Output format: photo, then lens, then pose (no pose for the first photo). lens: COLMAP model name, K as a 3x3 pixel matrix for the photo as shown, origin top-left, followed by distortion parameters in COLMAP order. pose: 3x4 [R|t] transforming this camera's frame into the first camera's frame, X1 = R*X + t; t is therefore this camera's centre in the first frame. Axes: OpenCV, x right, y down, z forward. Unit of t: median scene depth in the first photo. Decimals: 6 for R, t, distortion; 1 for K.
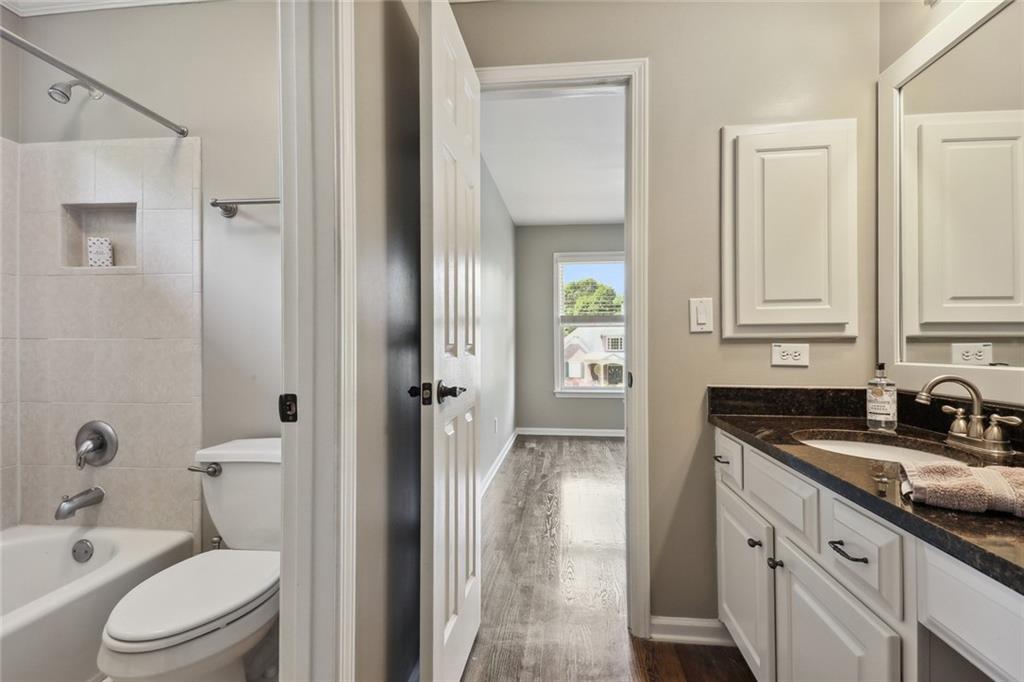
lens RADIAL K [[492.3, 0, 512.4], [0, 492.3, 343.1], [0, 0, 1]] dist [-0.013833, 0.003940]
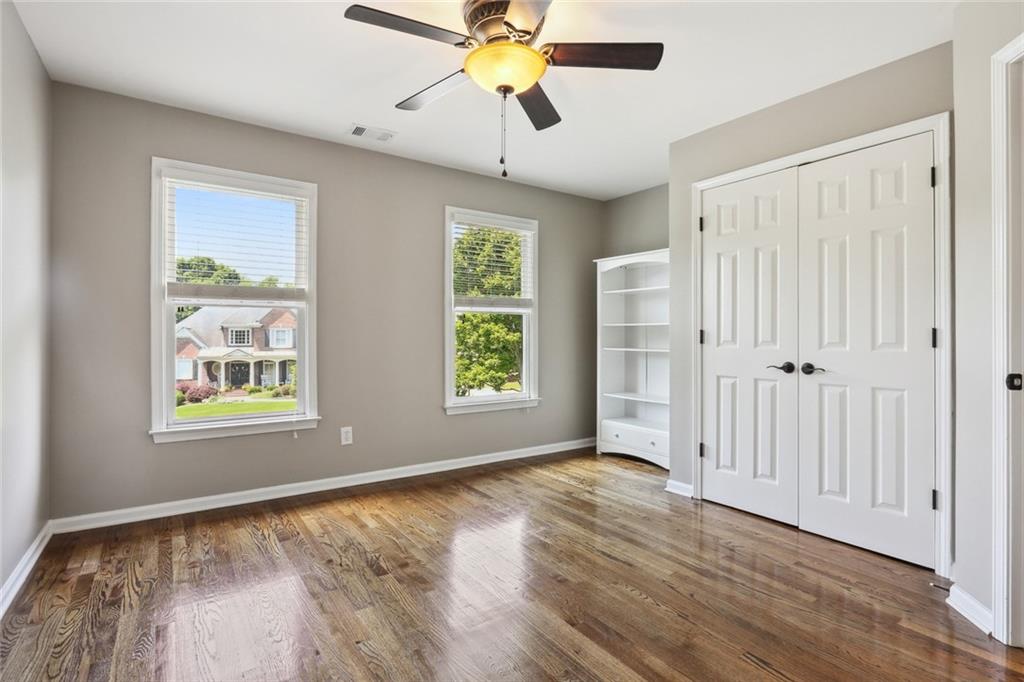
lens RADIAL K [[492.3, 0, 509.0], [0, 492.3, 339.9], [0, 0, 1]] dist [-0.013833, 0.003940]
pose [[0.755051, 0.005714, 0.655642, 0.010409], [-0.009514, 0.999952, 0.002242, -0.000065], [-0.655597, -0.007930, 0.755069, 0.118224]]
